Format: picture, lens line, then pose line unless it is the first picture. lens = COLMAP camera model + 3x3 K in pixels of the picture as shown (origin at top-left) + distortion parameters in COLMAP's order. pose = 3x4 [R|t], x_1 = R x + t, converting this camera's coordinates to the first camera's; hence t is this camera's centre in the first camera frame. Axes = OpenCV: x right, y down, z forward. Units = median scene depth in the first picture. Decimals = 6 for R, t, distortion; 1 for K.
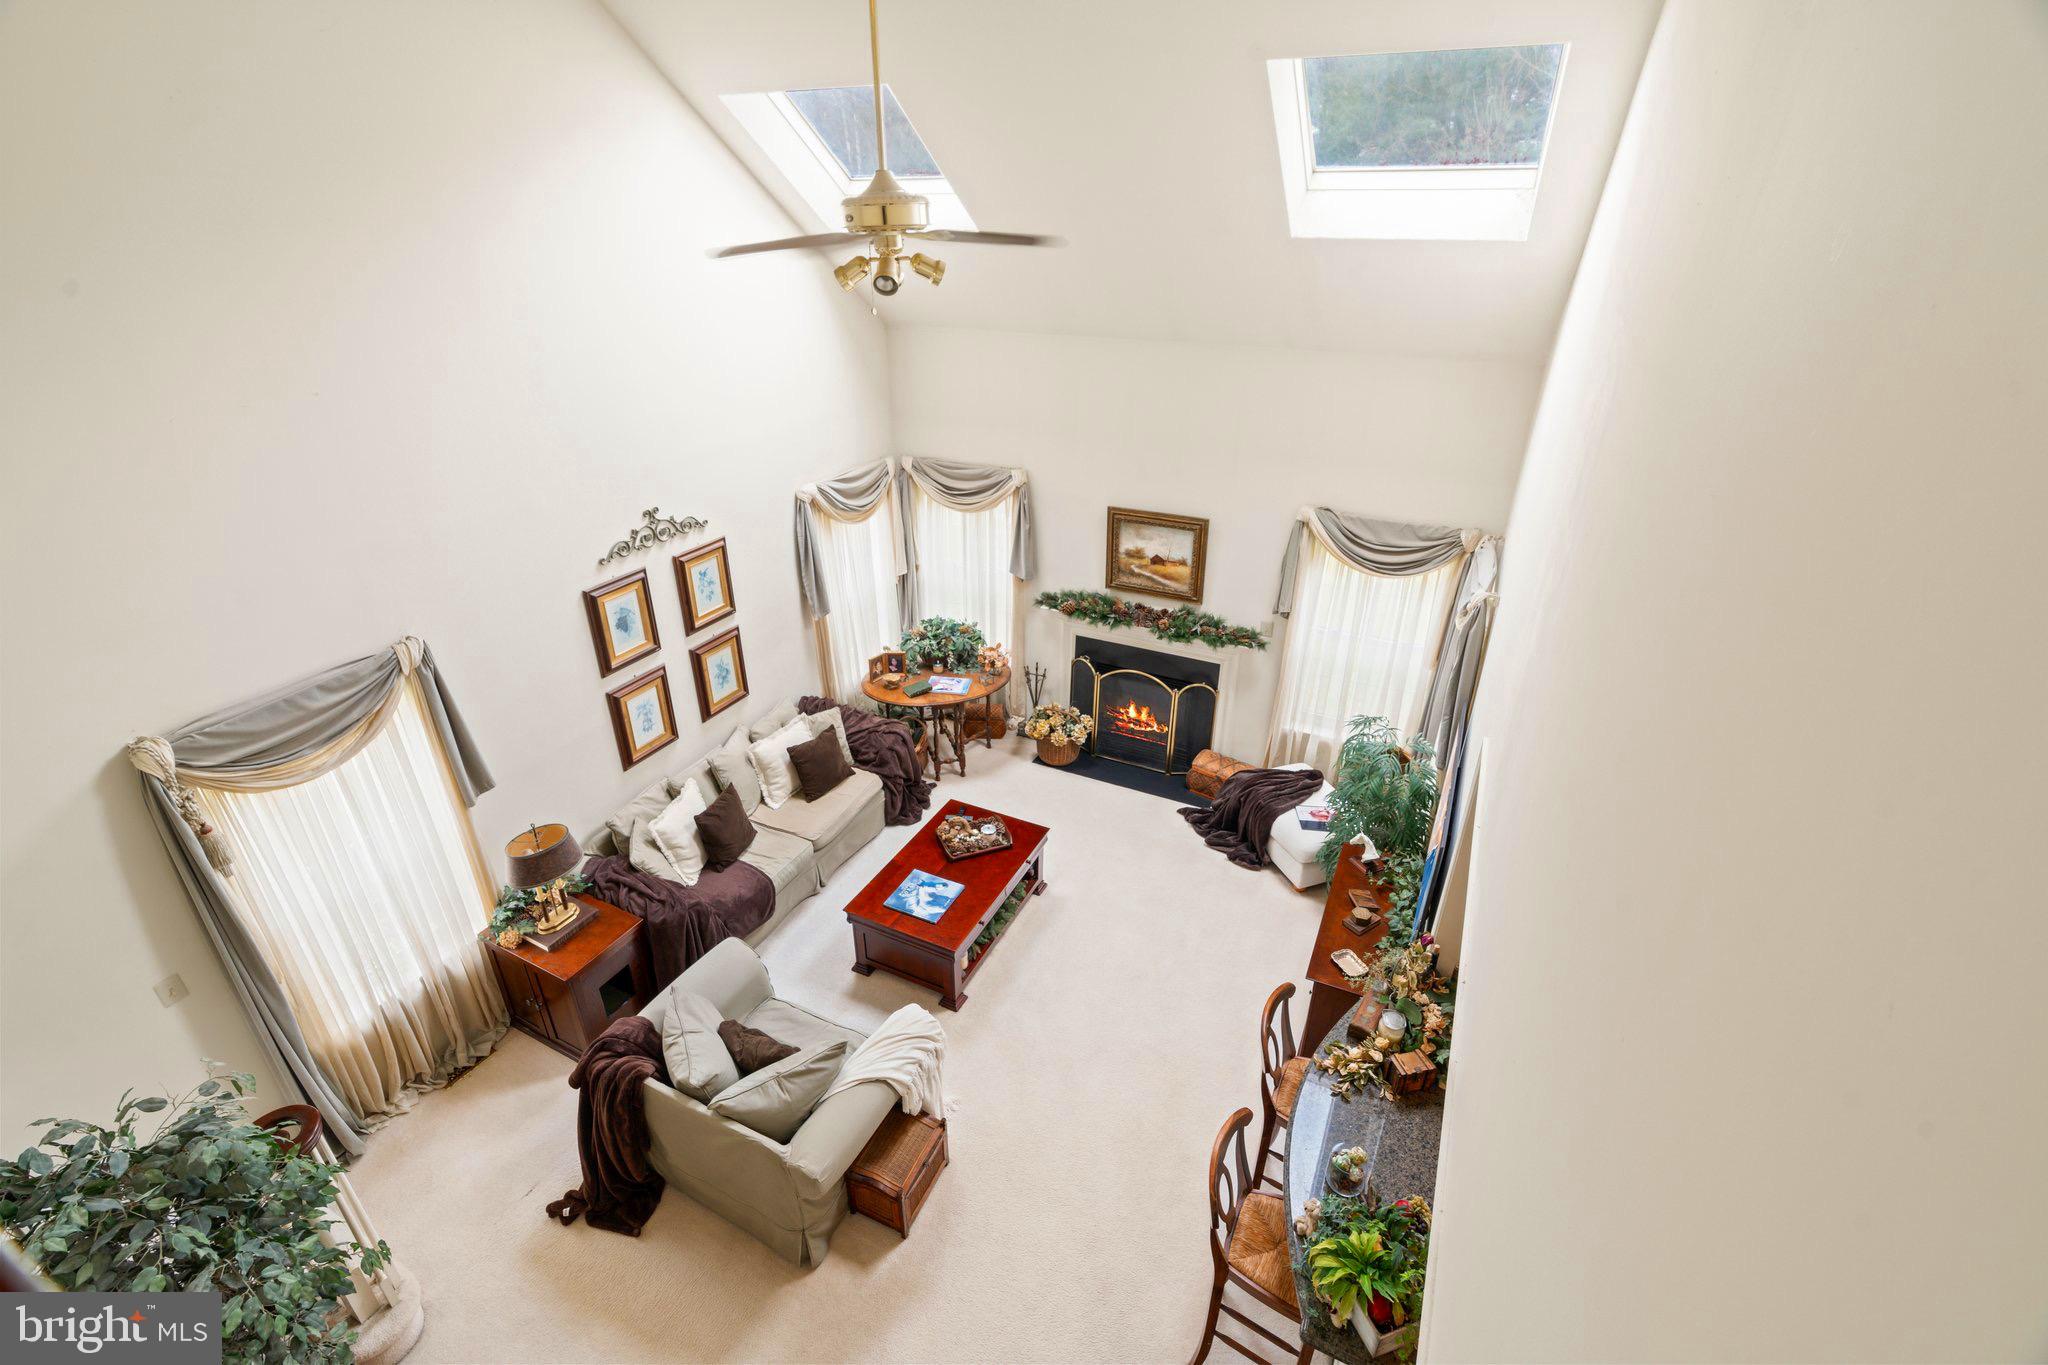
lens RADIAL K [[923.3, 0, 1014.1], [0, 923.3, 676.0], [0, 0, 1]] dist [-0.004561, 0.000348]
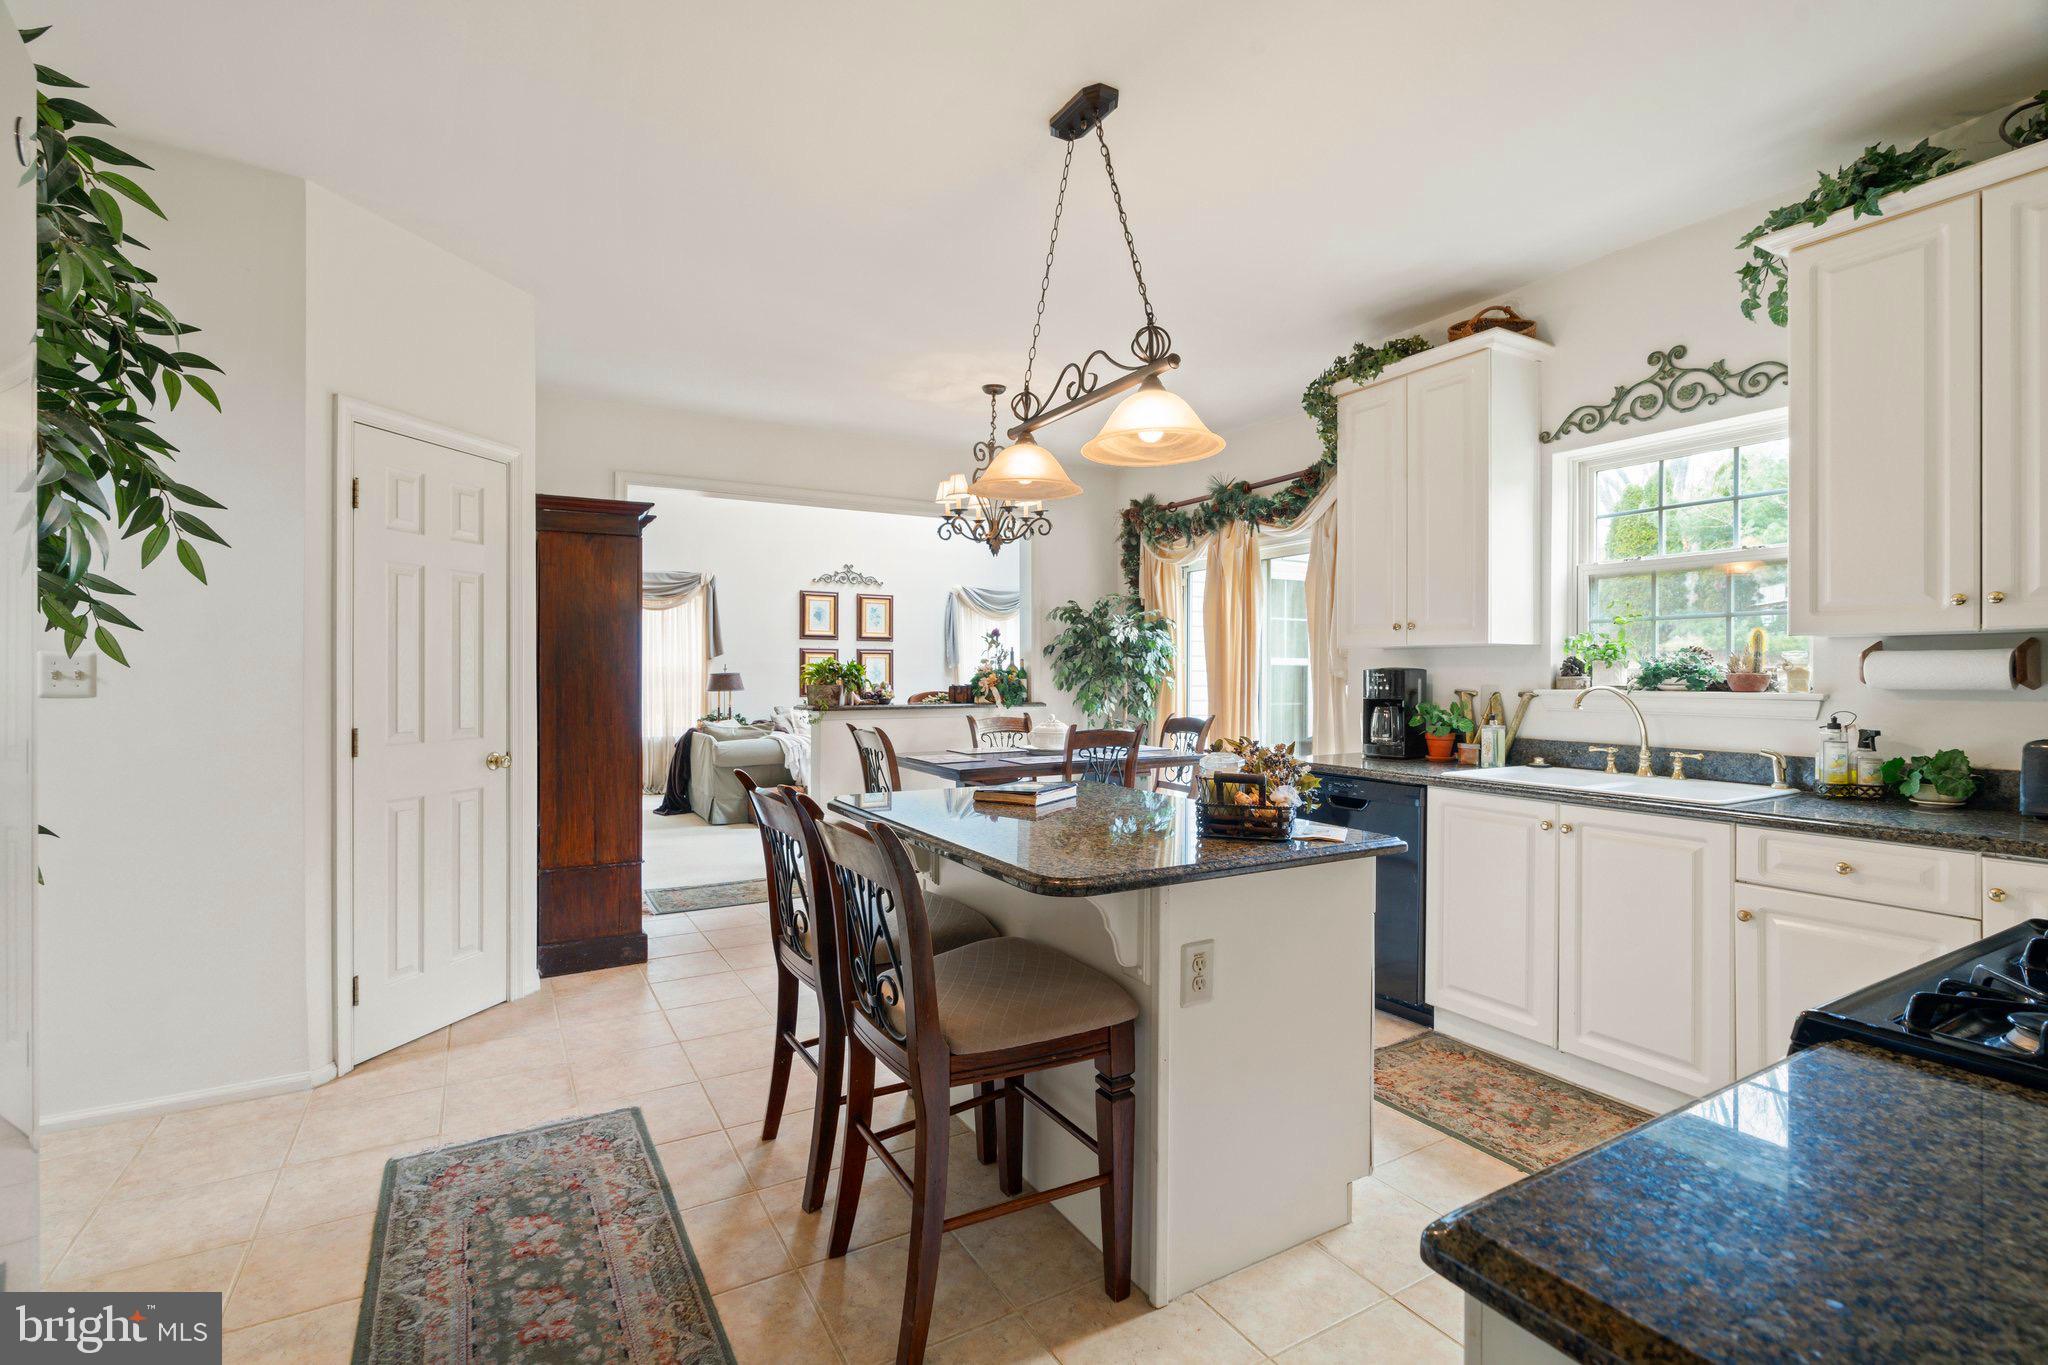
lens RADIAL K [[923.3, 0, 1014.1], [0, 923.3, 676.0], [0, 0, 1]] dist [-0.004561, 0.000348]
pose [[0.841691, 0.003733, -0.539947, 0.772479], [-0.247853, 0.891075, -0.380203, 0.554254], [0.479714, 0.453841, 0.750935, -0.149878]]
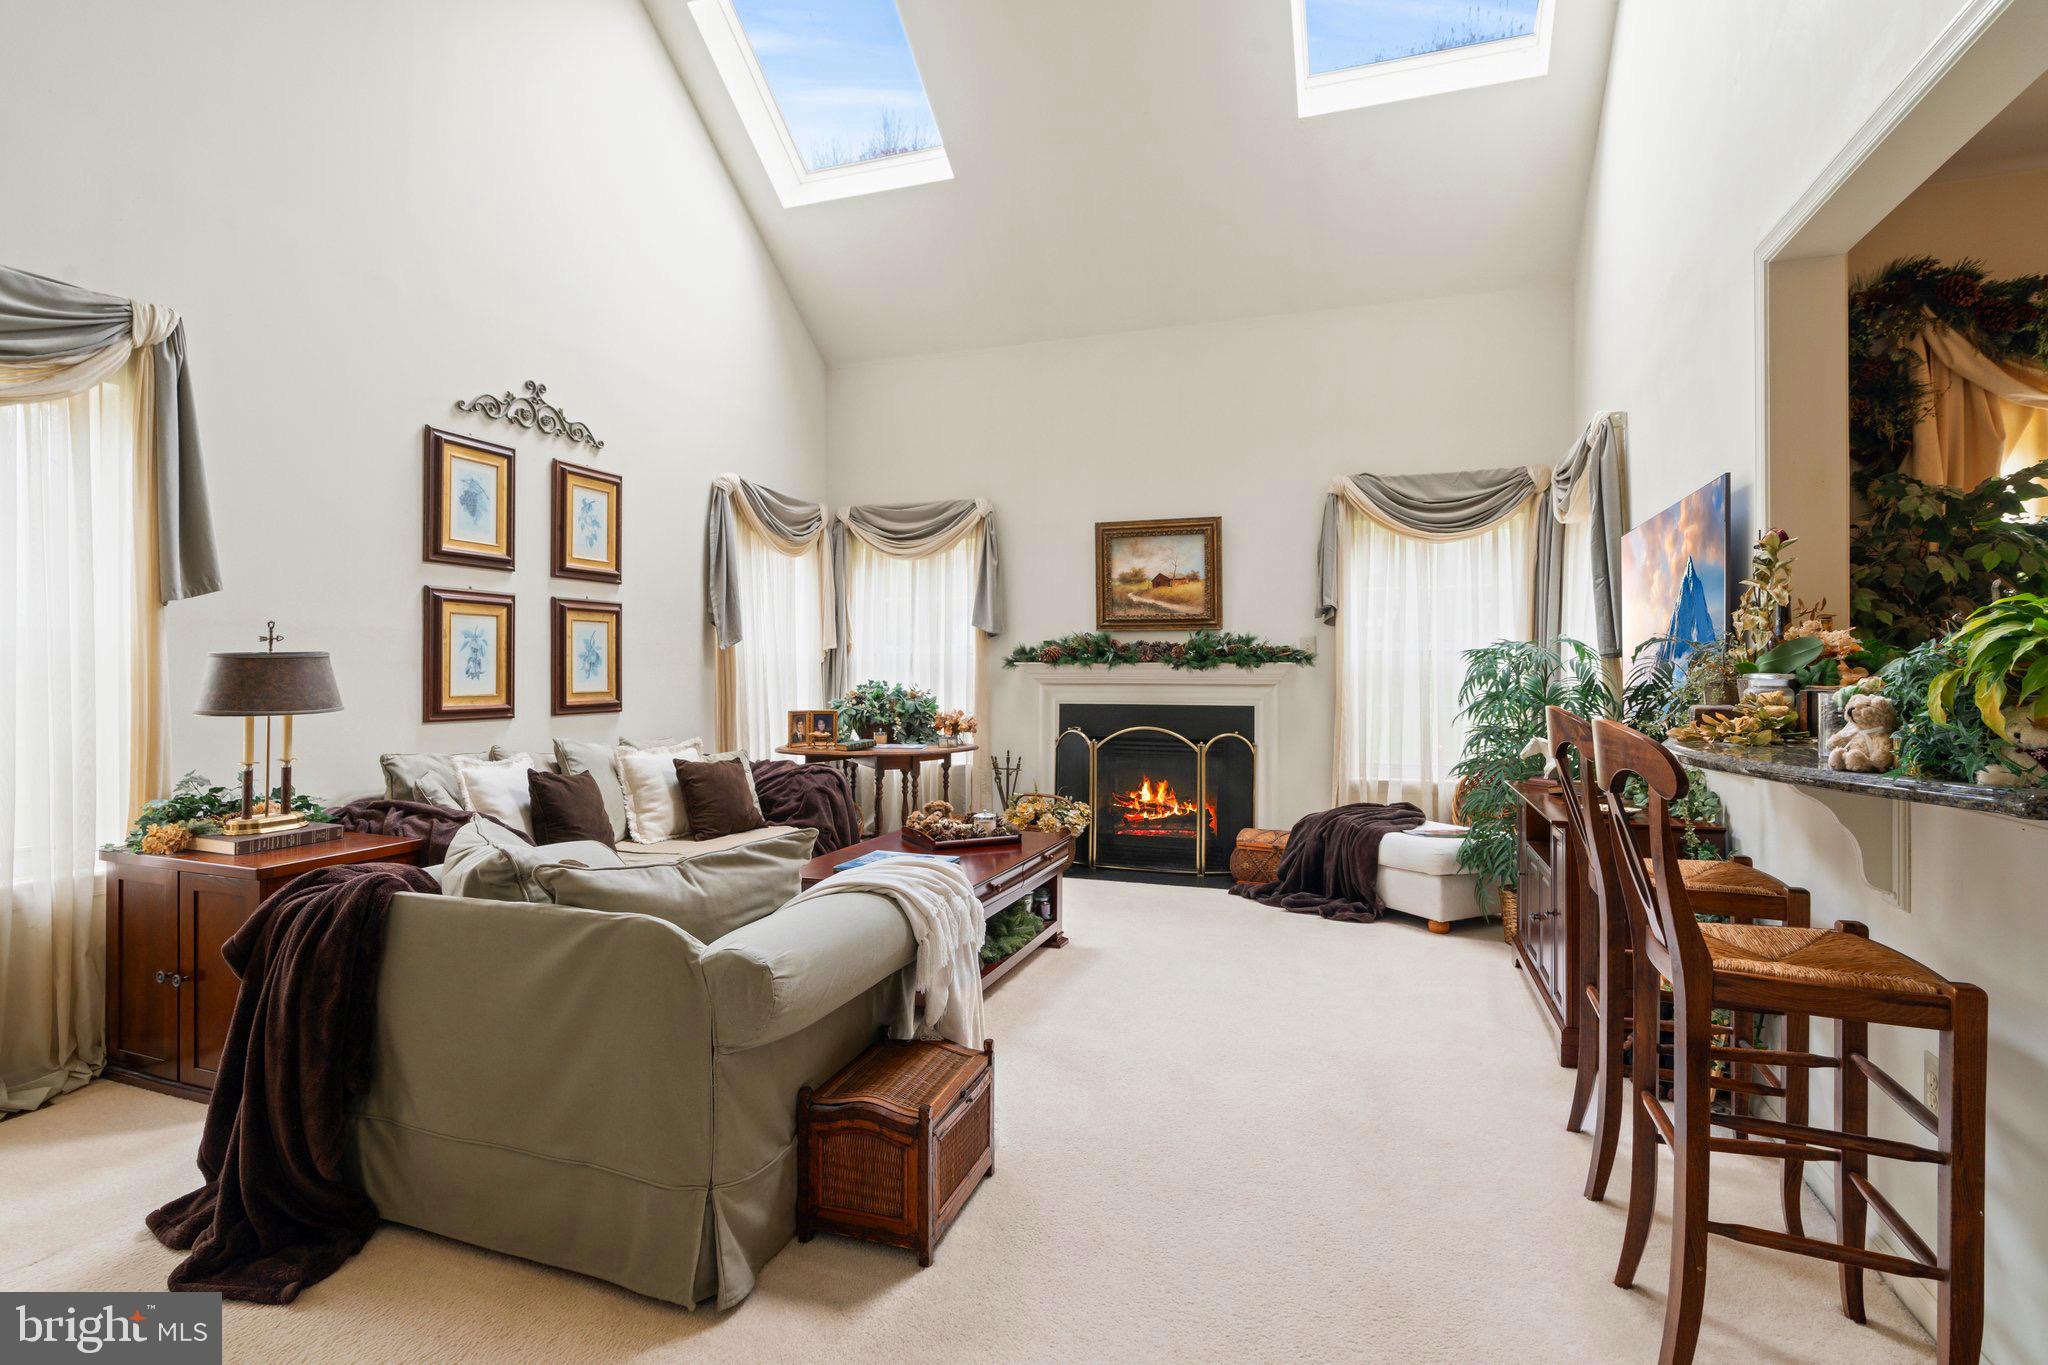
lens RADIAL K [[1034.1, 0, 1008.3], [0, 1034.1, 660.9], [0, 0, 1]] dist [-0.003704, 0.000947]
pose [[0.993190, 0.004947, 0.116401, -0.085146], [0.049342, 0.887214, -0.458712, 0.355510], [-0.105541, 0.461332, 0.880928, 0.253991]]
